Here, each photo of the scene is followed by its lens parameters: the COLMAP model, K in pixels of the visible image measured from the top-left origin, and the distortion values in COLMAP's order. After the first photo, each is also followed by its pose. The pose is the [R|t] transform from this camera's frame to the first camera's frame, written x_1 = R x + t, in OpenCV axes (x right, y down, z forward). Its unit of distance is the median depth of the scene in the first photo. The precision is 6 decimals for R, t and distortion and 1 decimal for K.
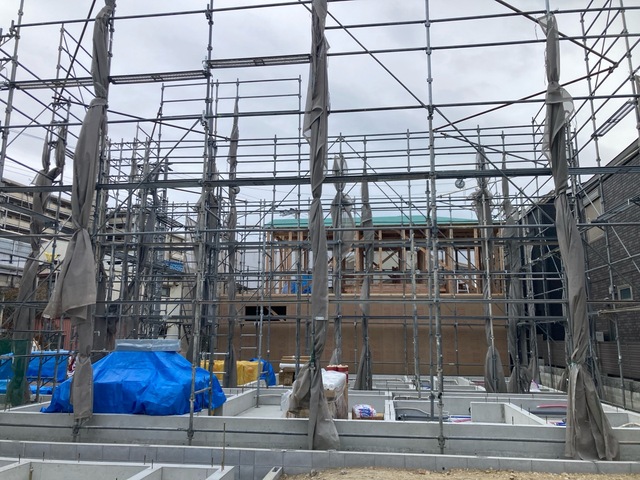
lens RADIAL K [[505.4, 0, 317.9], [0, 505.4, 240.6], [0, 0, 1]] dist [0.008631, -0.014005]
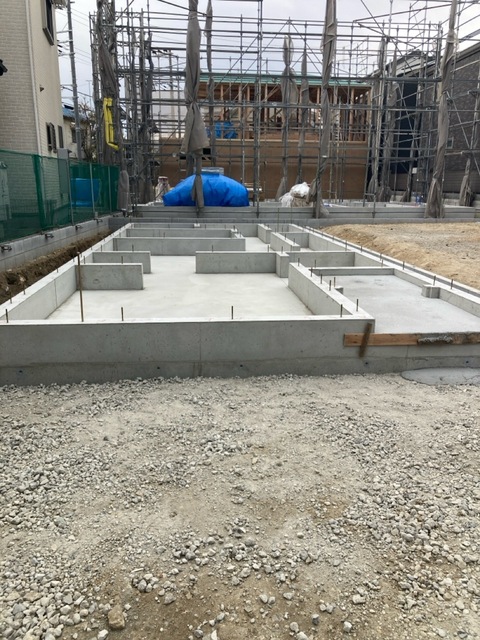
lens RADIAL K [[505.4, 0, 241.5], [0, 505.4, 321.6], [0, 0, 1]] dist [0.008631, -0.014005]
pose [[0.974325, -0.059447, 0.217154, -0.430566], [-0.042879, 0.897863, 0.438182, -0.067339], [-0.221023, -0.436243, 0.872262, -0.530835]]
